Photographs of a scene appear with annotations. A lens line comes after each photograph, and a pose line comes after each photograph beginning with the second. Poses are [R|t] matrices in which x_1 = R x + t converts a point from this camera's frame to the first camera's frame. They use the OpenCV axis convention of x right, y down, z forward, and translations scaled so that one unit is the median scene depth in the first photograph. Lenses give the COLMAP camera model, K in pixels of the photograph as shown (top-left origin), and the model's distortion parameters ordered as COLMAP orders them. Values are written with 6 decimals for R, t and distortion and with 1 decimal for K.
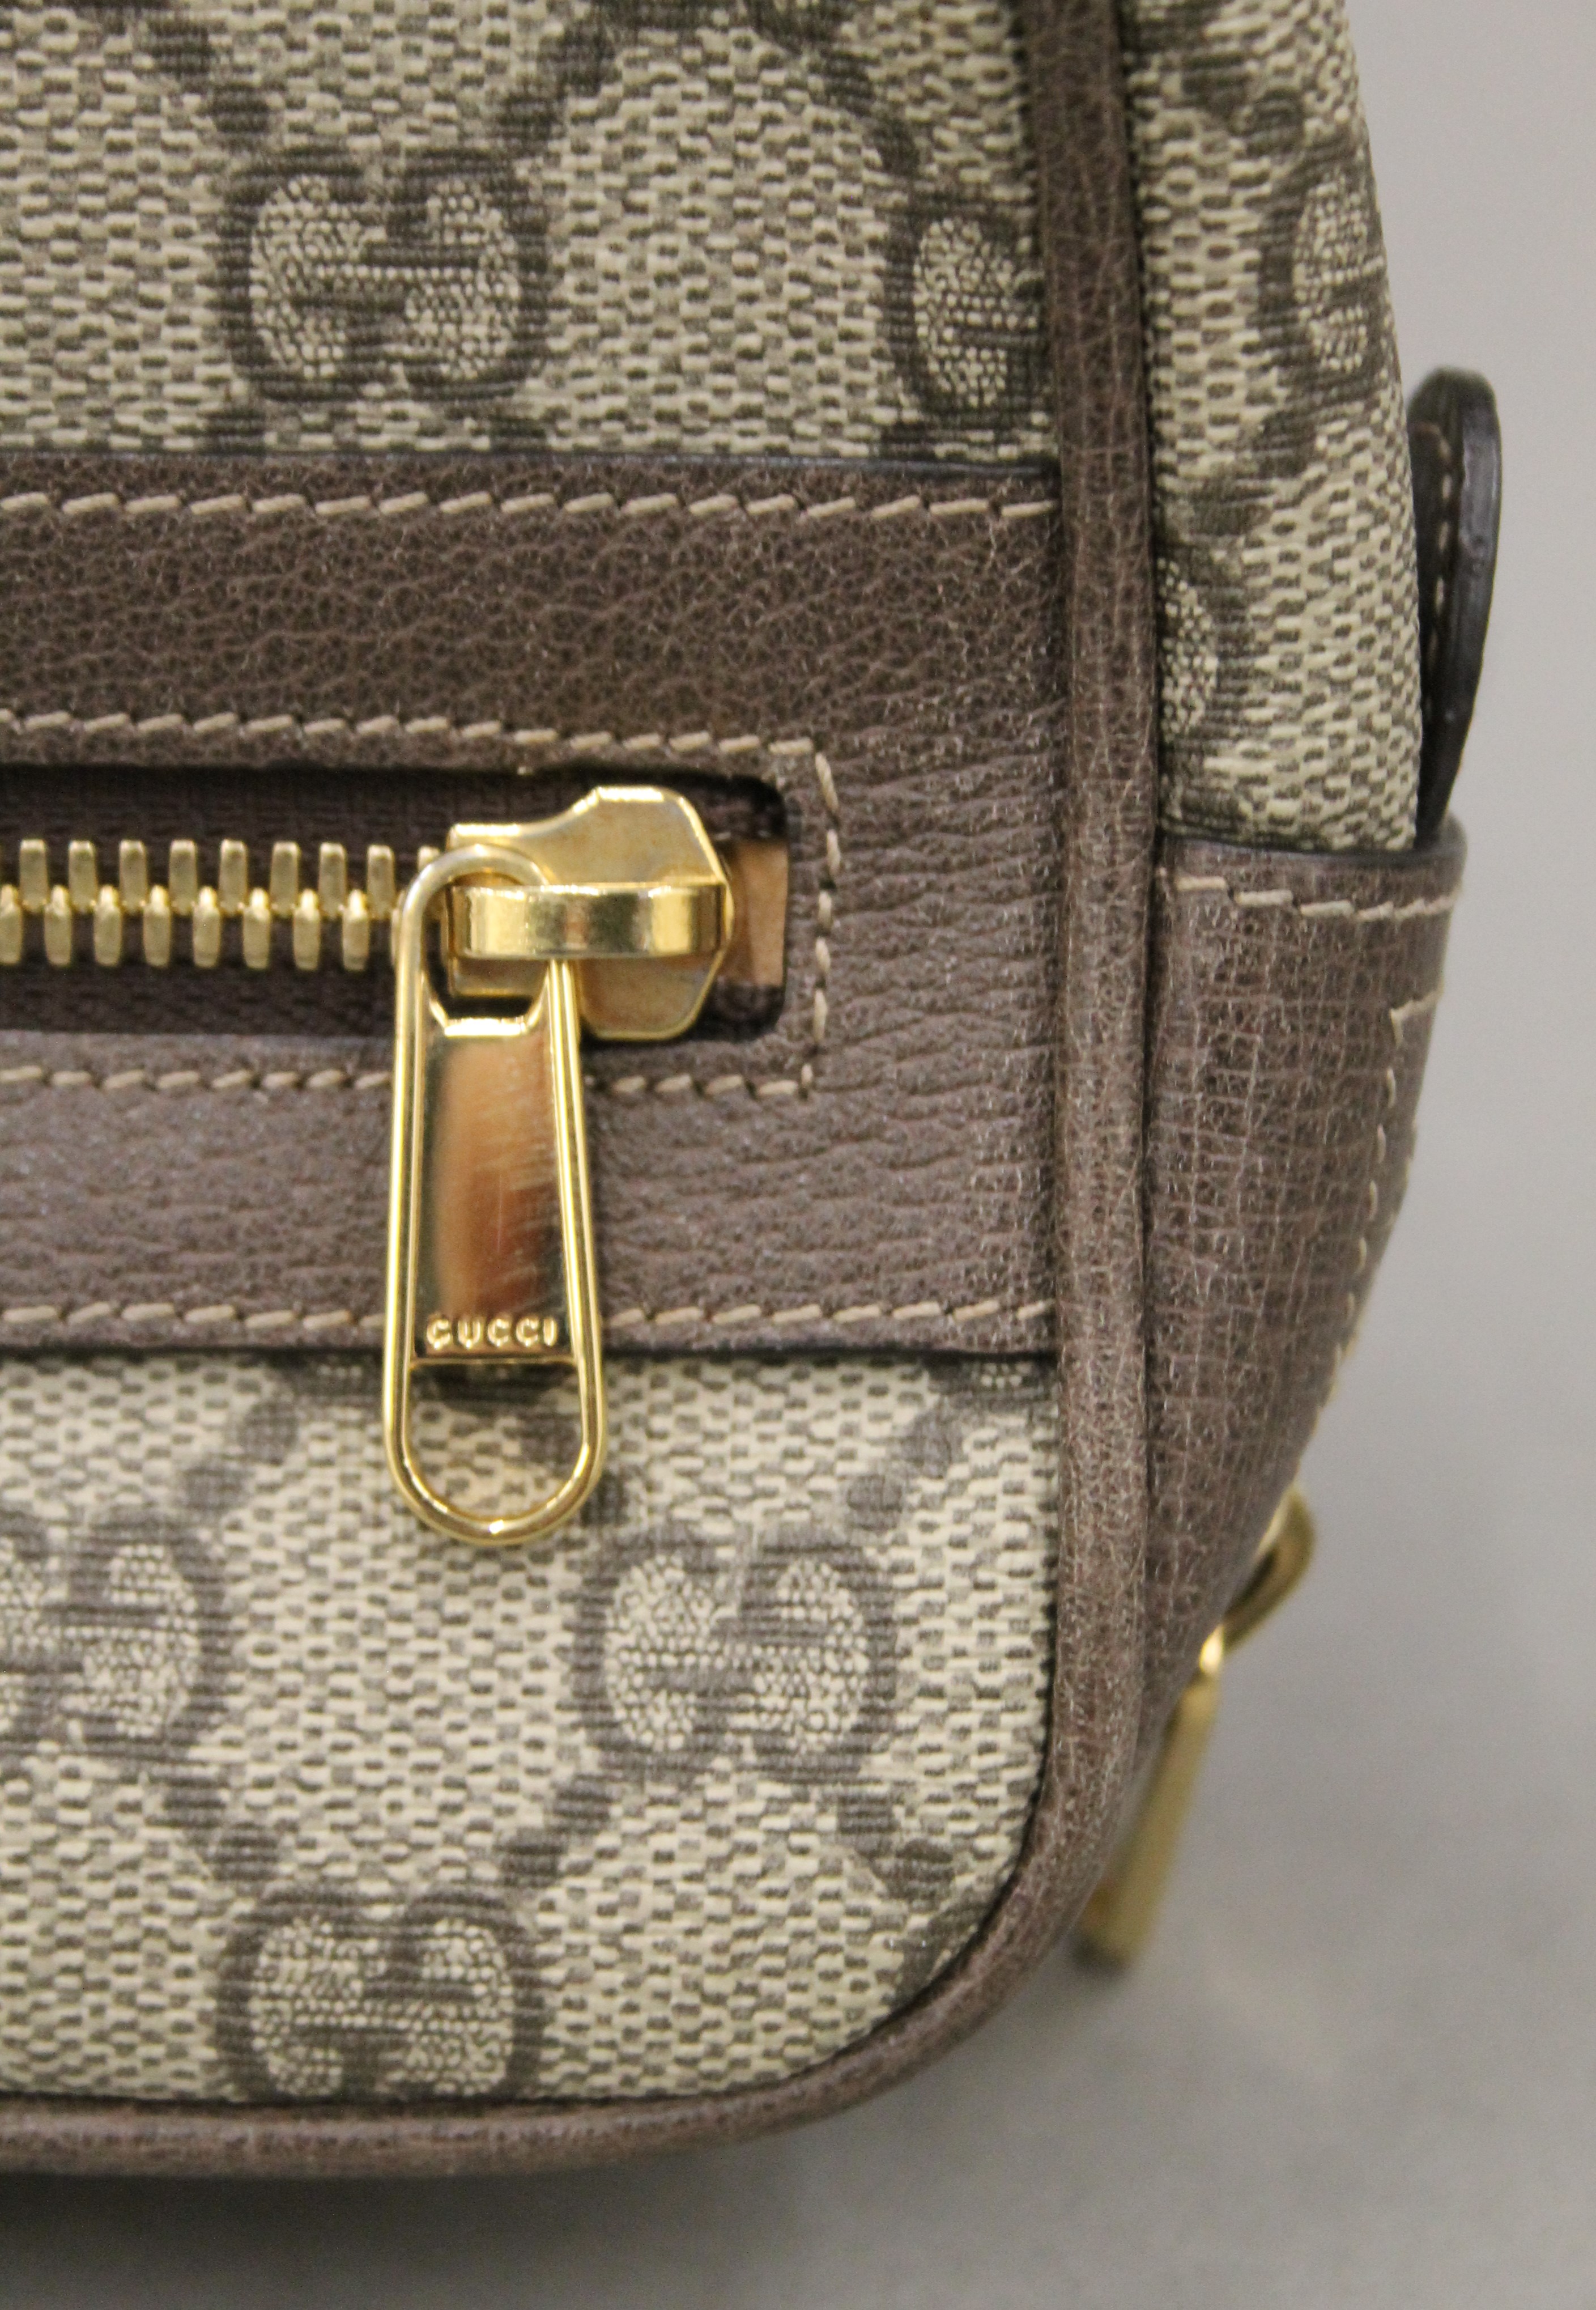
lens RADIAL K [[5321.4, 0, 798.0], [0, 5321.4, 1155.0], [0, 0, 1]] dist [0.088365, 0.301011]
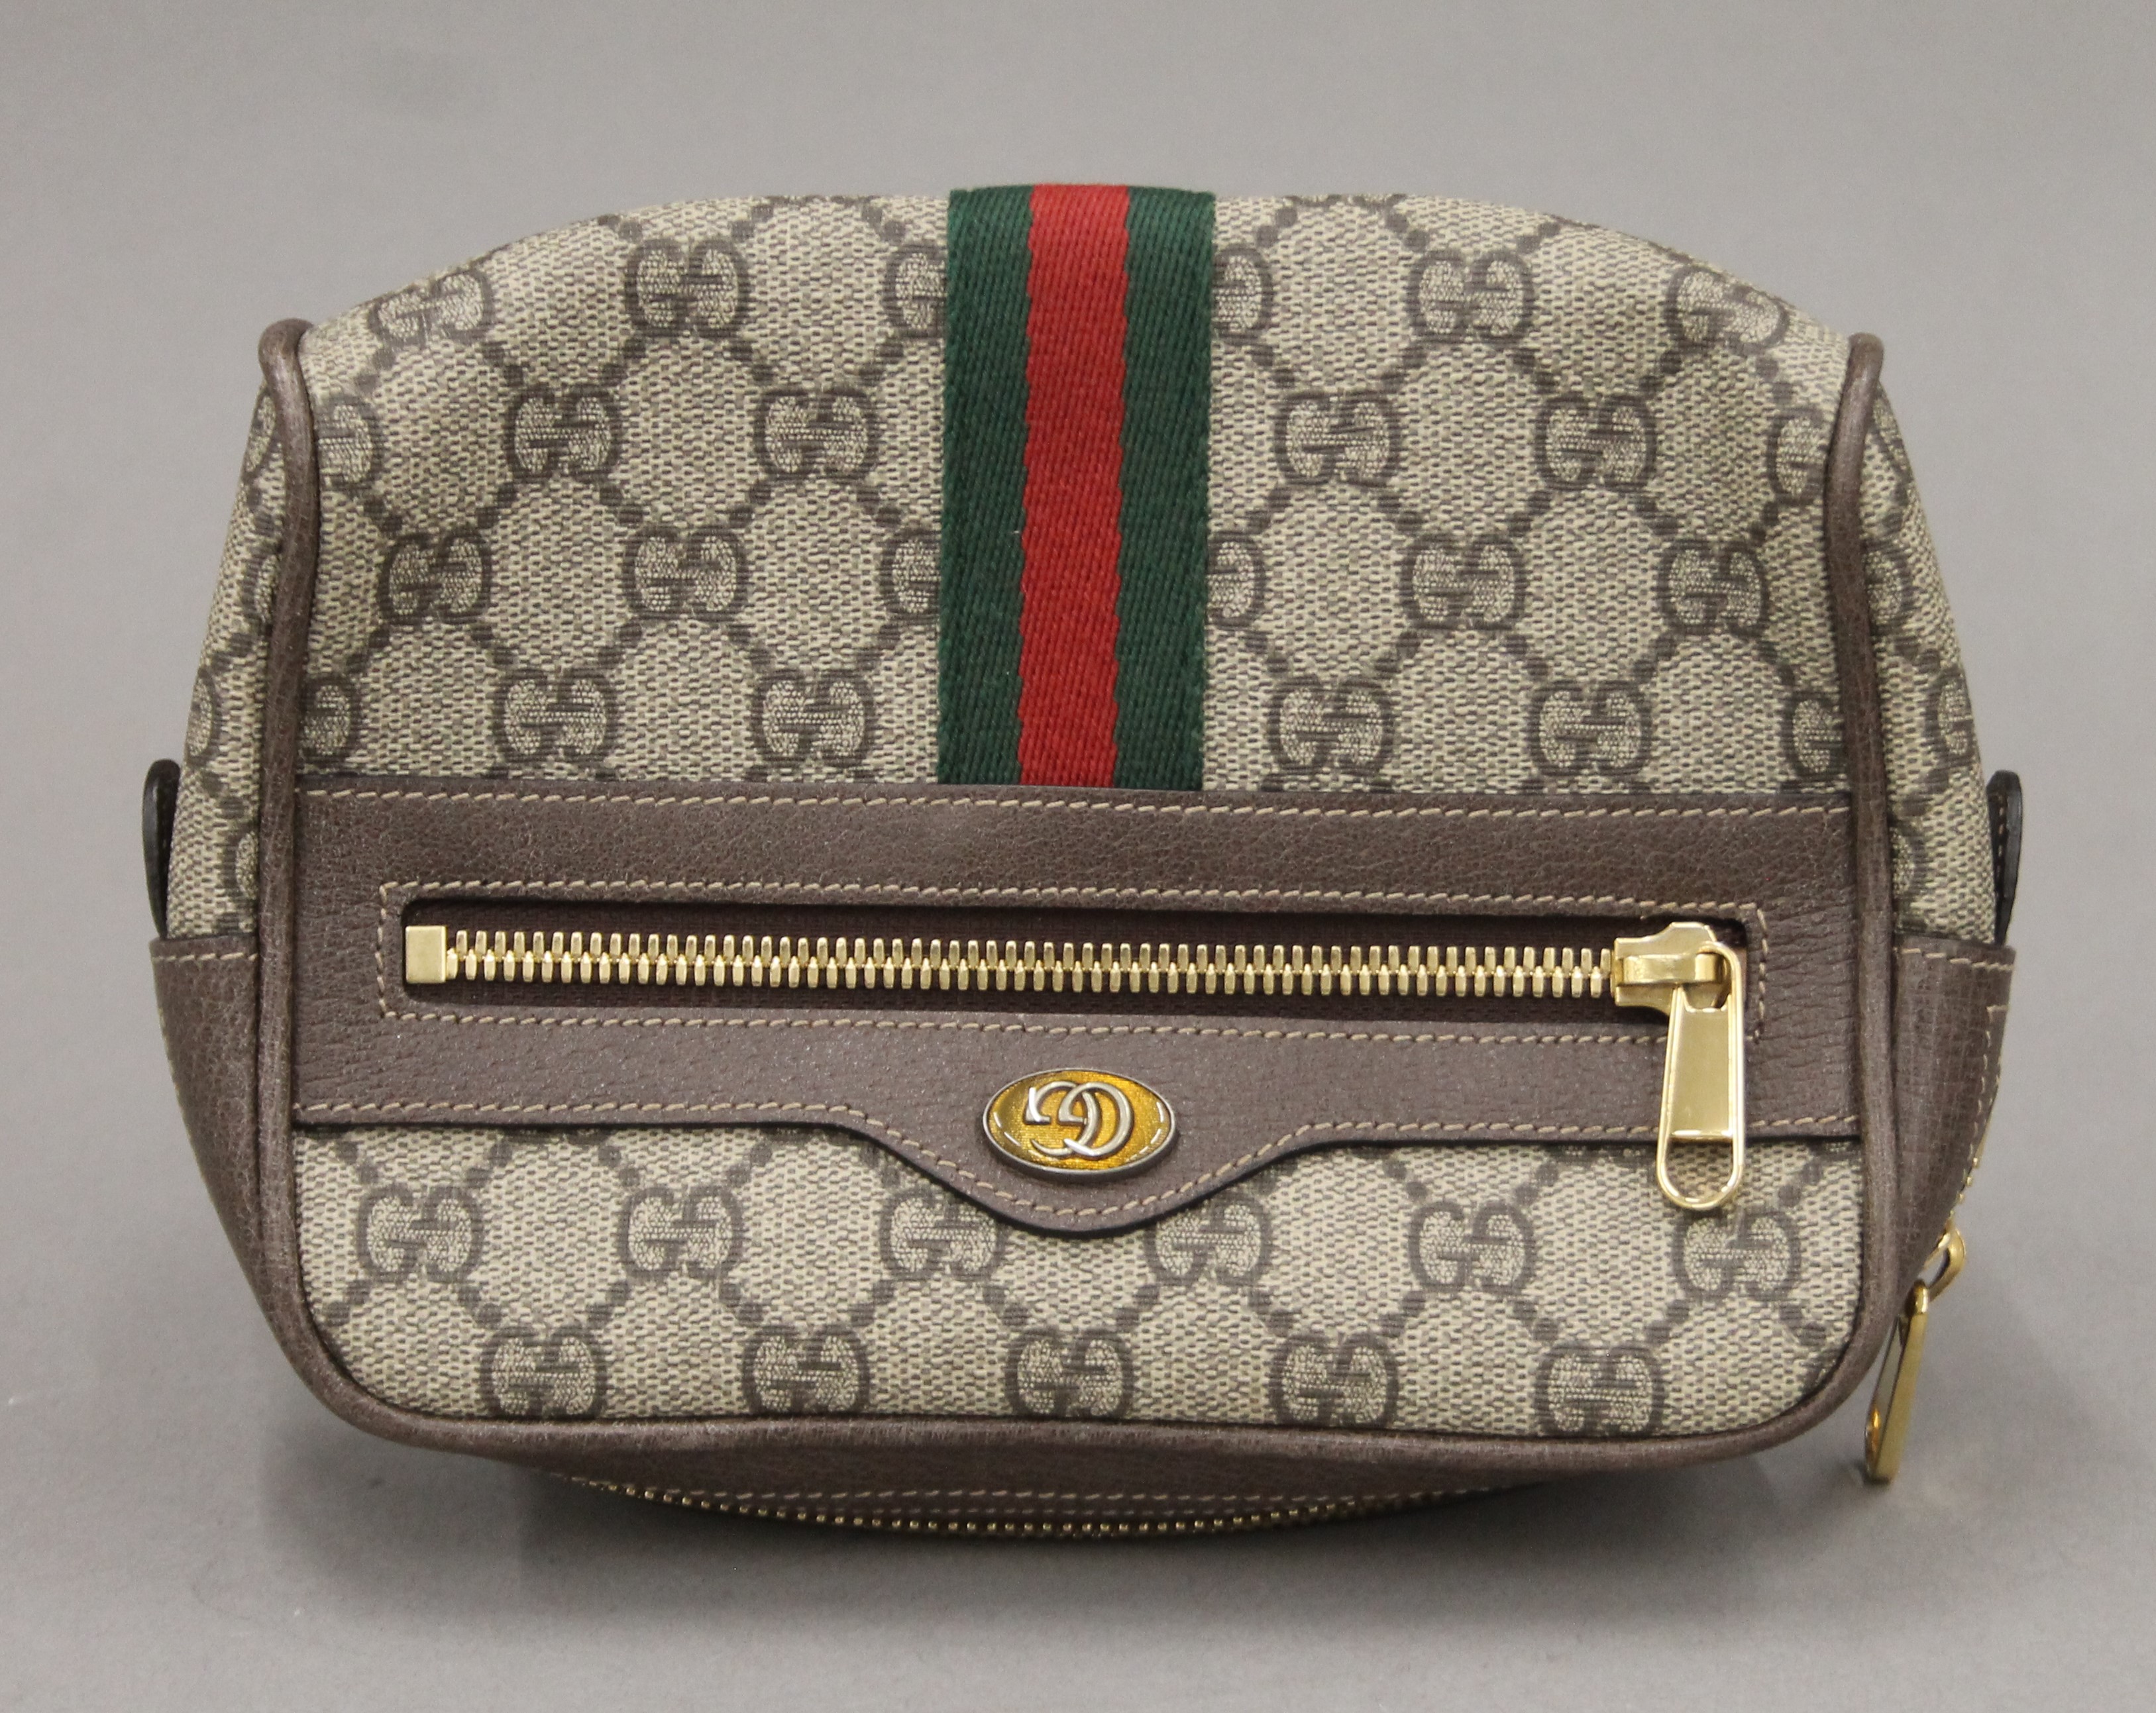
lens RADIAL K [[6032.0, 0, 1078.0], [0, 6032.0, 856.5], [0, 0, 1]] dist [0.029595, 1.310990]
pose [[0.998964, -0.012449, -0.043778, -0.198202], [0.001348, 0.969537, -0.244941, 0.618529], [0.045494, 0.244628, 0.968549, -1.857352]]
